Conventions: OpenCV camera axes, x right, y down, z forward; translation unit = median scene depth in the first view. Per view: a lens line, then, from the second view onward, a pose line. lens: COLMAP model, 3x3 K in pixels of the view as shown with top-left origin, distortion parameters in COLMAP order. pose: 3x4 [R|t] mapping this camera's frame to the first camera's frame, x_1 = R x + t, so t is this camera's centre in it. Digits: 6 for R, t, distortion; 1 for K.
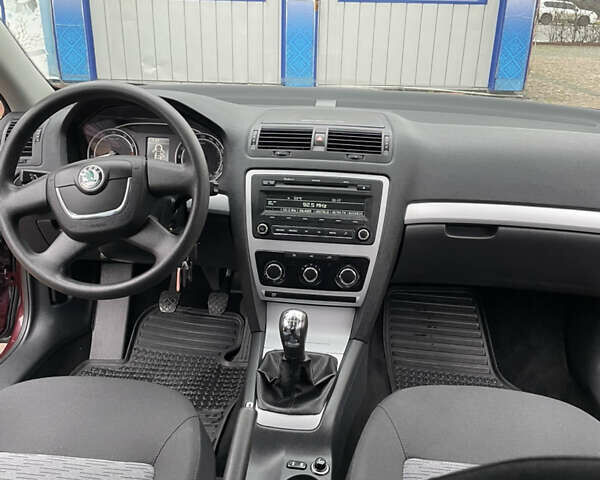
lens RADIAL K [[624.1, 0, 297.3], [0, 624.1, 238.3], [0, 0, 1]] dist [0.050156, 0.000000]
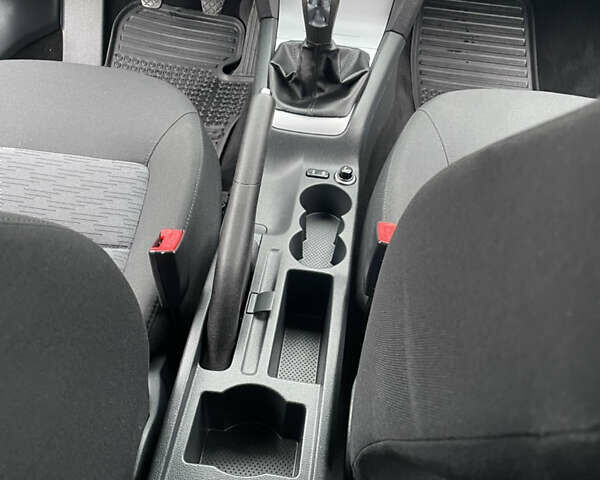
lens RADIAL K [[624.1, 0, 301.6], [0, 624.1, 261.4], [0, 0, 1]] dist [0.050156, 0.000000]
pose [[0.999124, 0.029514, 0.029679, -0.037705], [-0.039013, 0.913535, 0.404885, 0.110853], [-0.015163, -0.405689, 0.913886, 0.157663]]
